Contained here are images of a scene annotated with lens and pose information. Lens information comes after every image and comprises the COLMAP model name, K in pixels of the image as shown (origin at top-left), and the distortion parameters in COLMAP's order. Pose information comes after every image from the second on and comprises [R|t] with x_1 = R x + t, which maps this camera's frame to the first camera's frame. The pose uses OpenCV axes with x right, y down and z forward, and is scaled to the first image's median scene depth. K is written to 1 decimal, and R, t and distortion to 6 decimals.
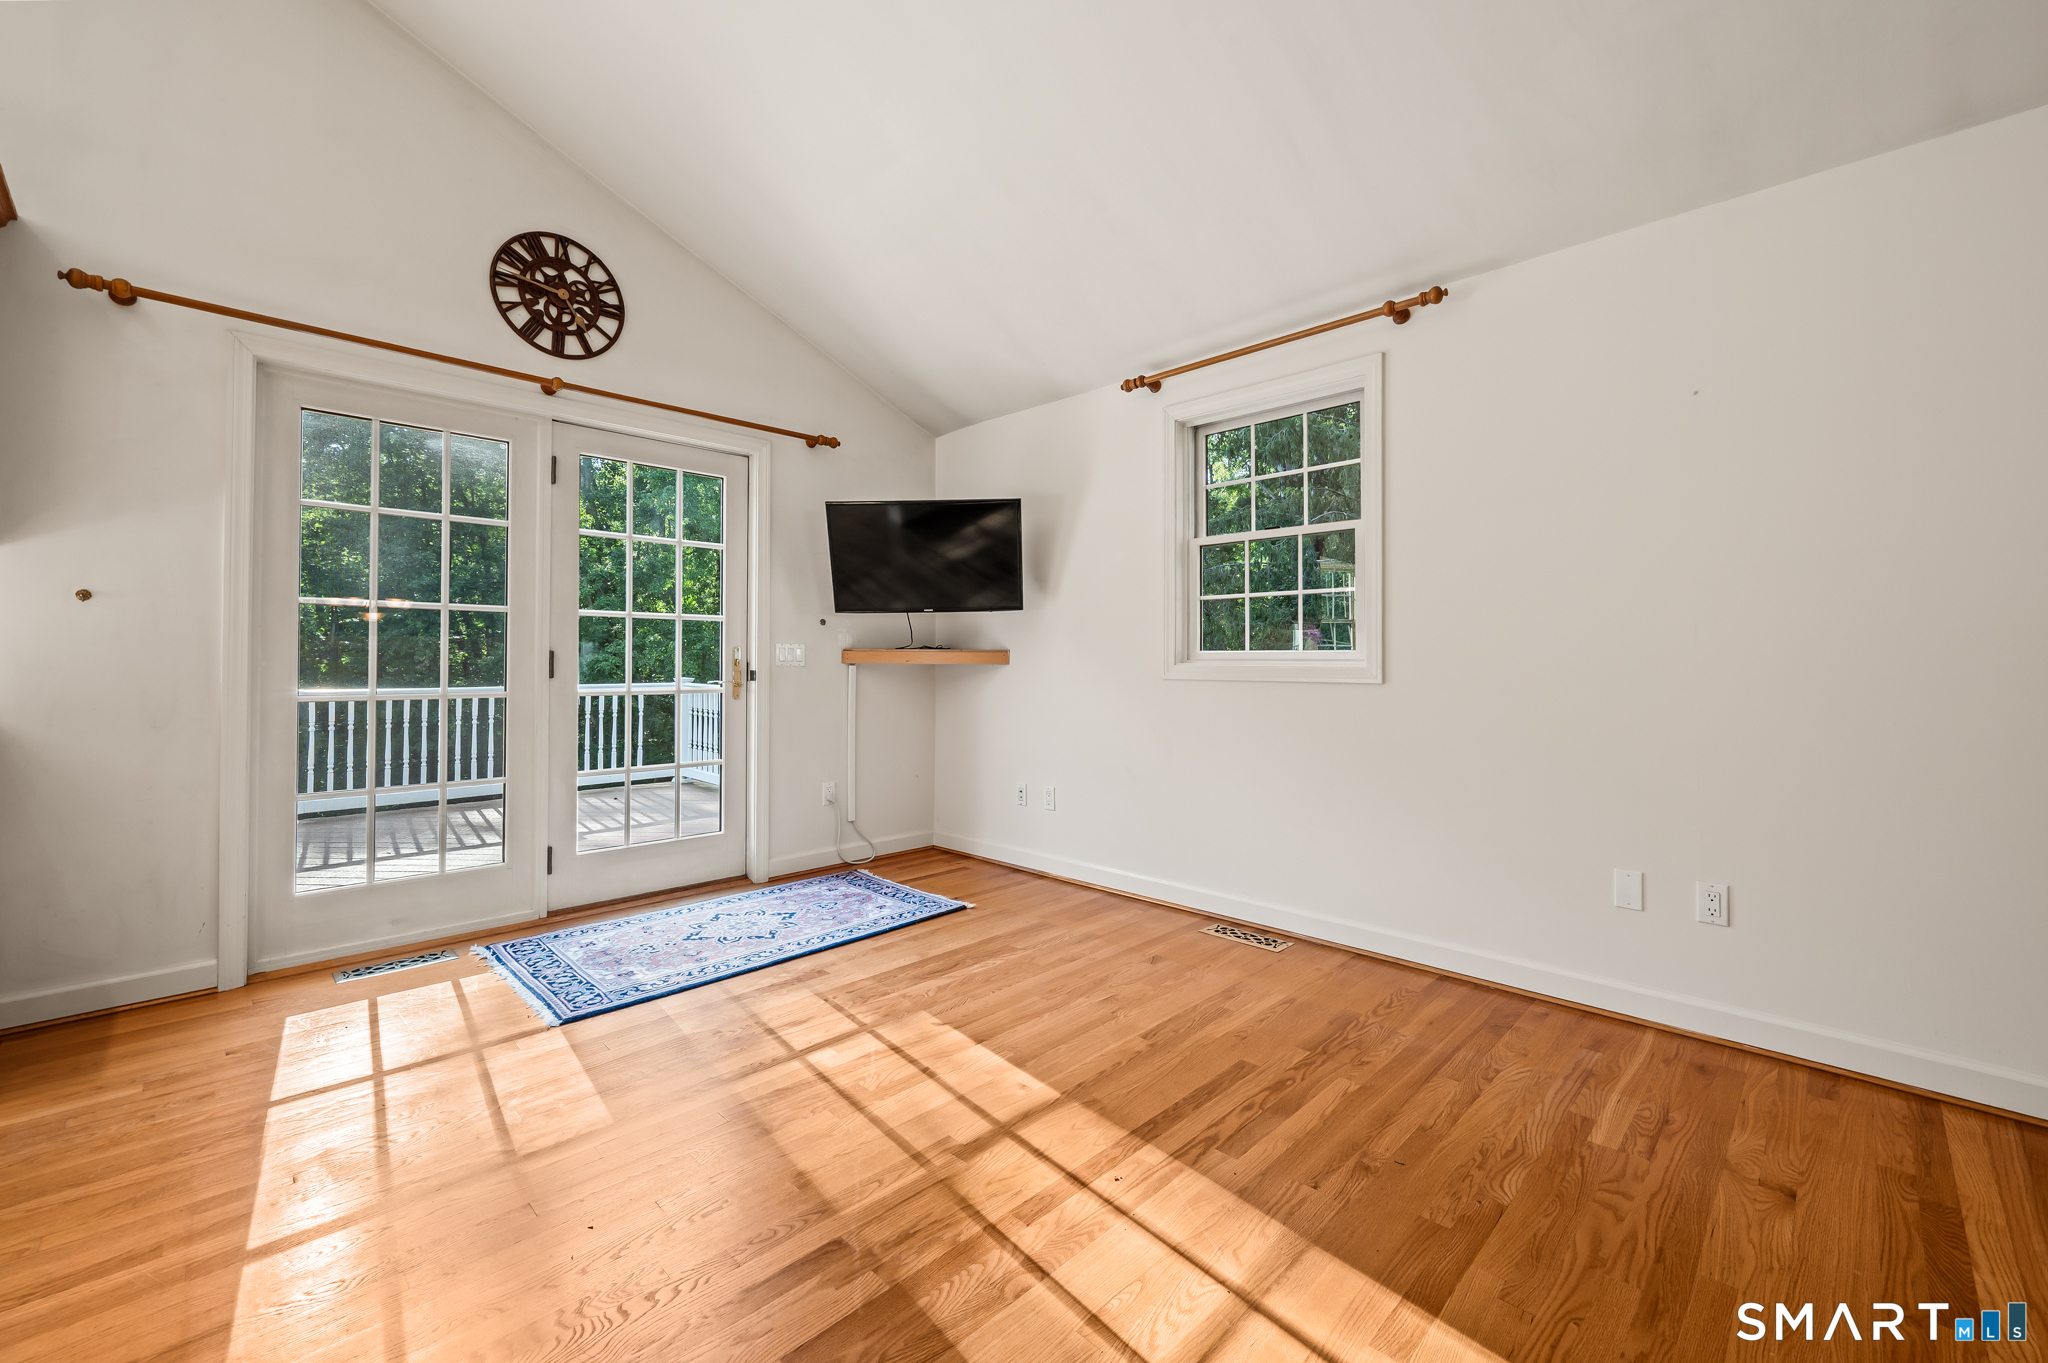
lens RADIAL K [[837.3, 0, 1027.3], [0, 837.3, 650.2], [0, 0, 1]] dist [-0.000355, -0.000126]
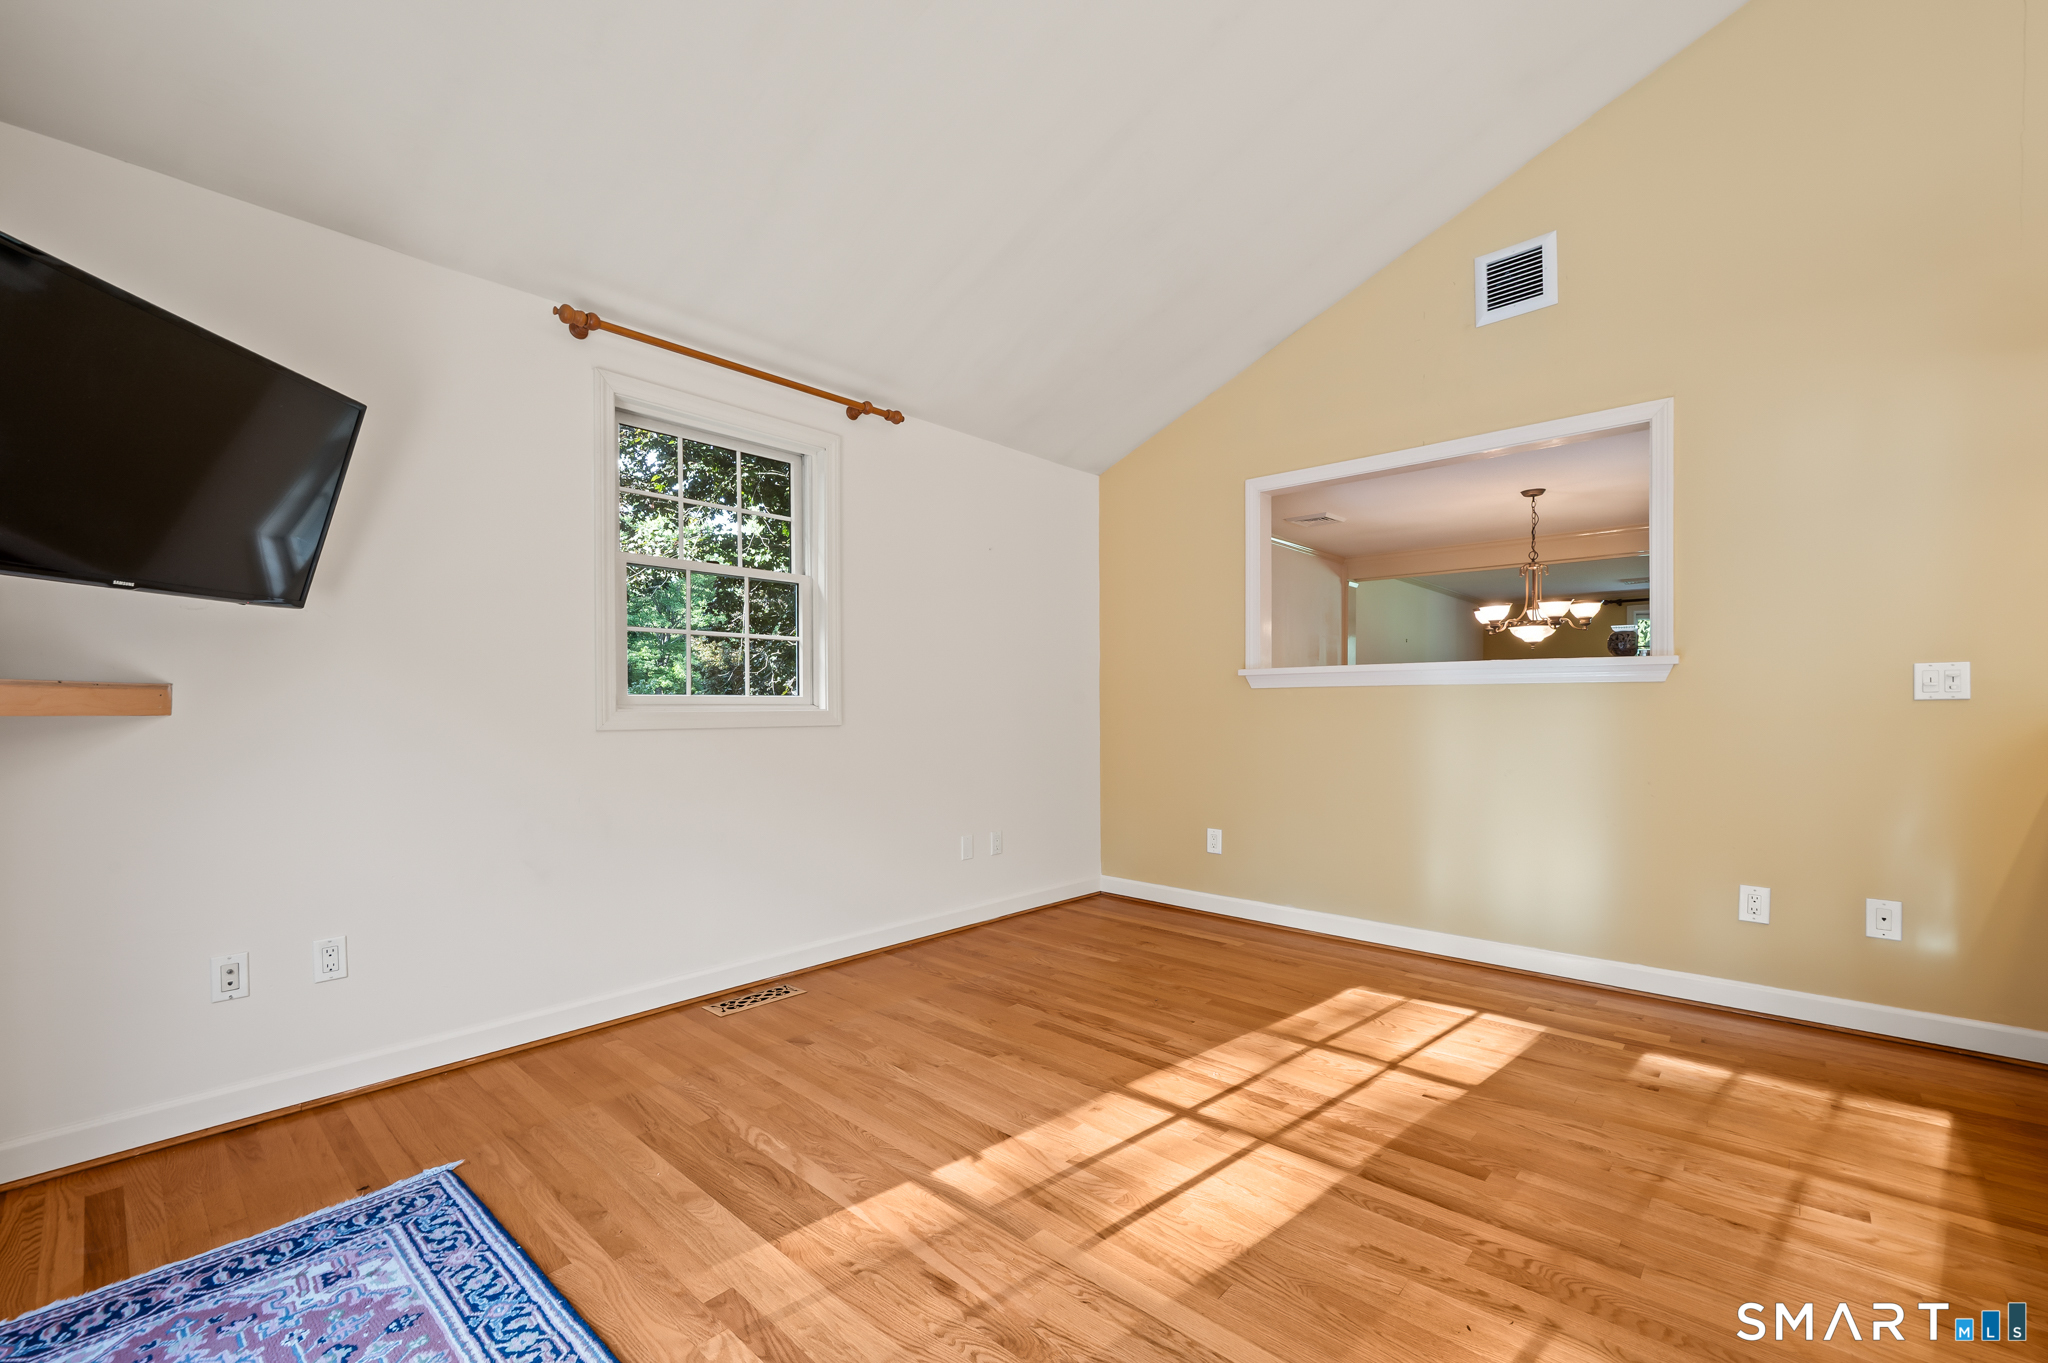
lens RADIAL K [[818.1, 0, 1008.4], [0, 818.1, 719.0], [0, 0, 1]] dist [-0.001462, 0.000181]
pose [[-0.013007, -0.013105, 0.999830, -0.649433], [-0.004492, 0.999905, 0.013048, 0.014626], [-0.999905, -0.004322, -0.013065, 0.721310]]
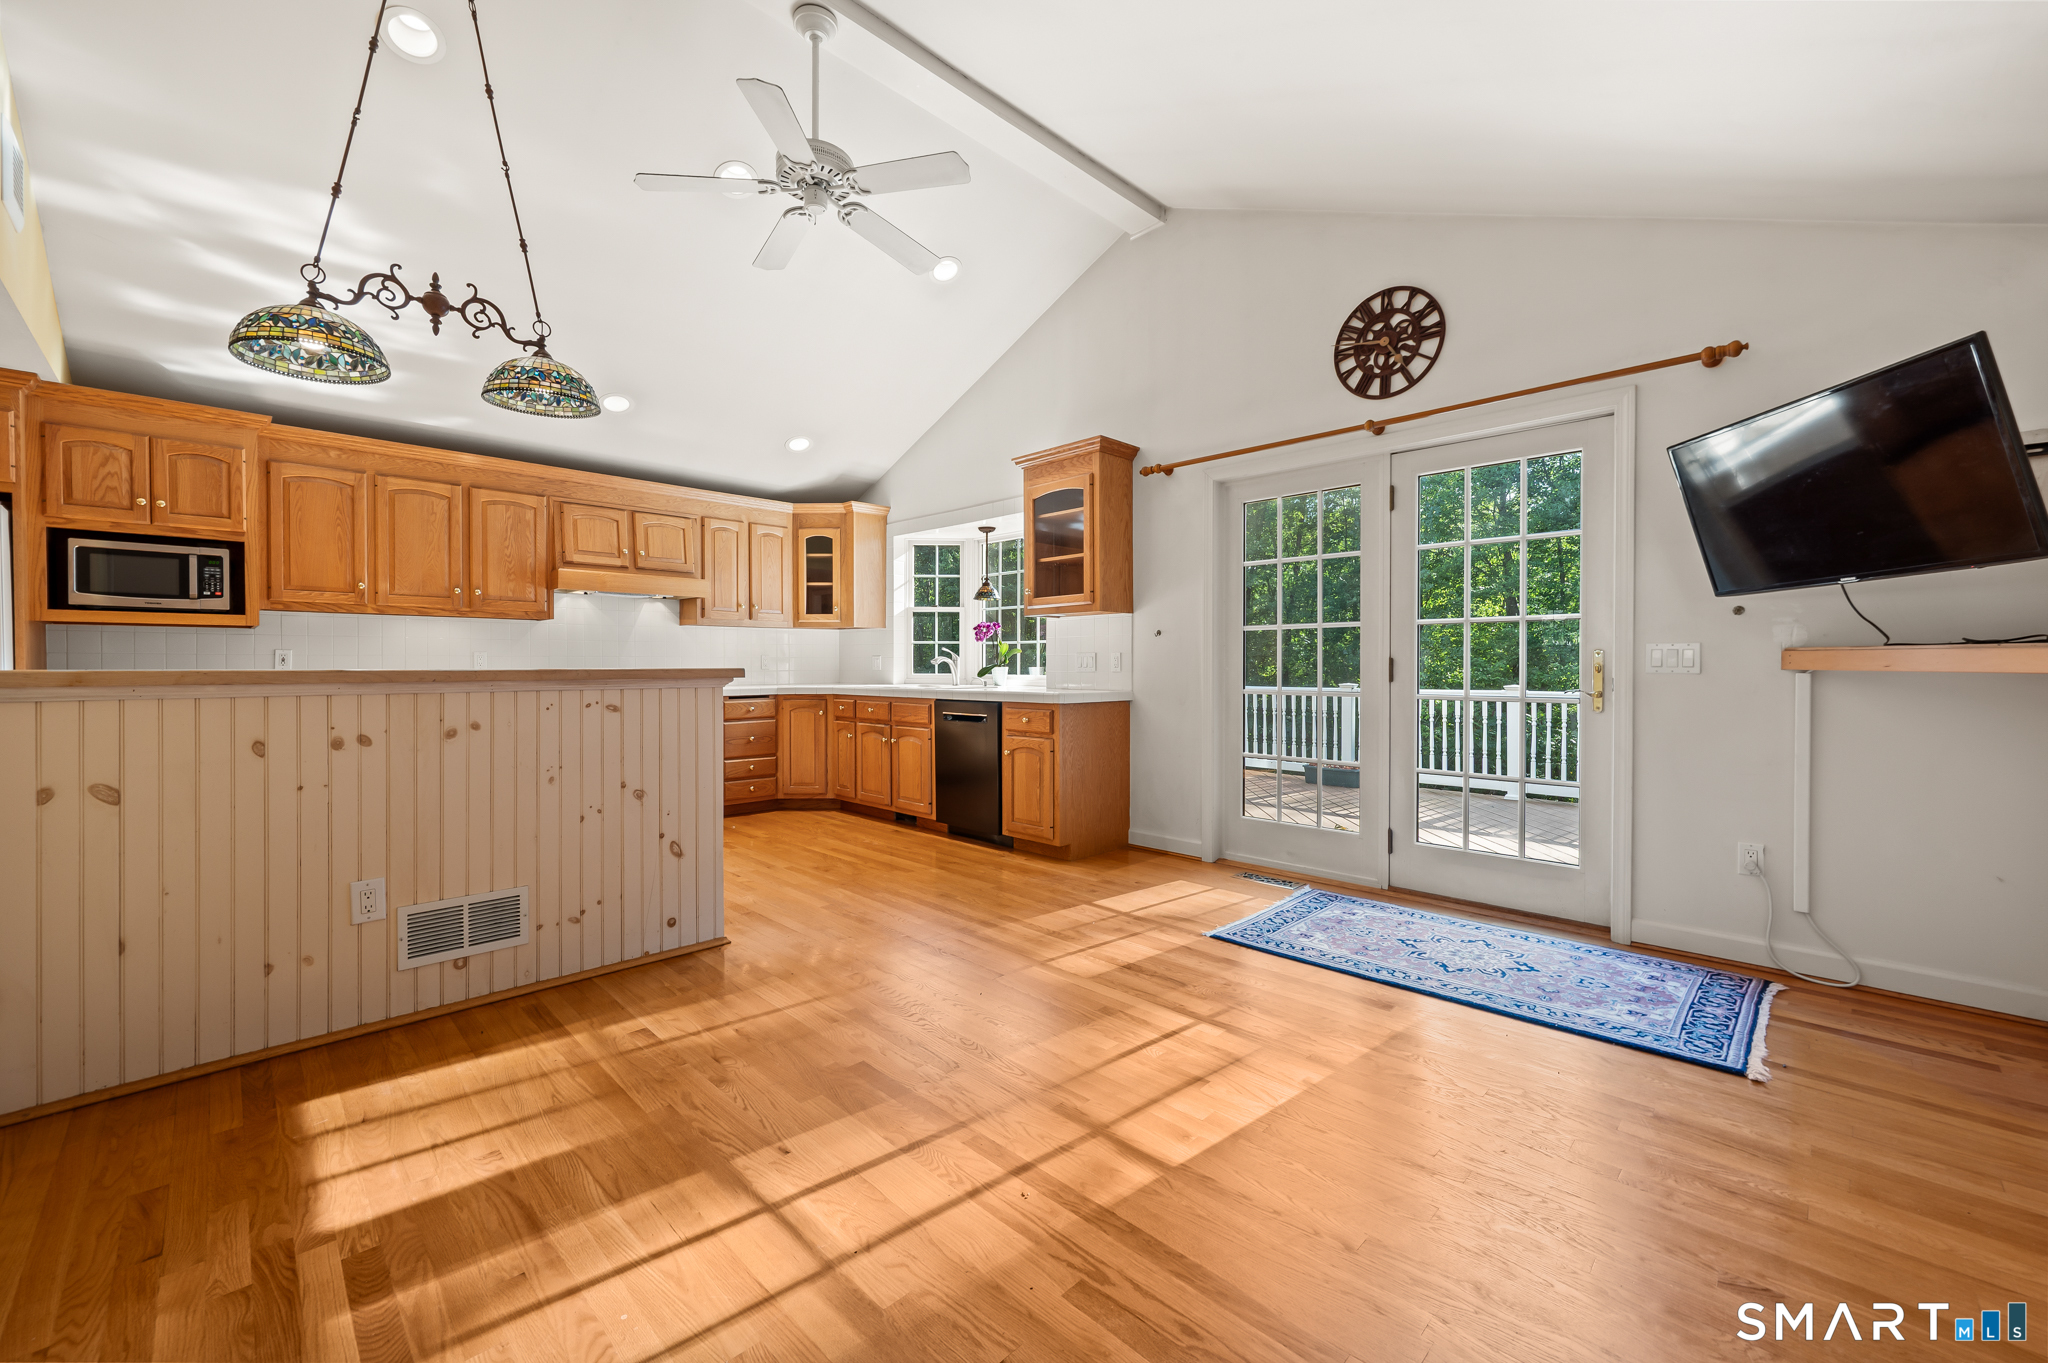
lens RADIAL K [[818.1, 0, 1041.1], [0, 818.1, 671.0], [0, 0, 1]] dist [-0.001462, 0.000181]
pose [[-0.000514, 0.003693, -0.999993, 0.563383], [0.014237, 0.999892, 0.003685, 0.007990], [0.999899, -0.014235, -0.000567, 0.546440]]
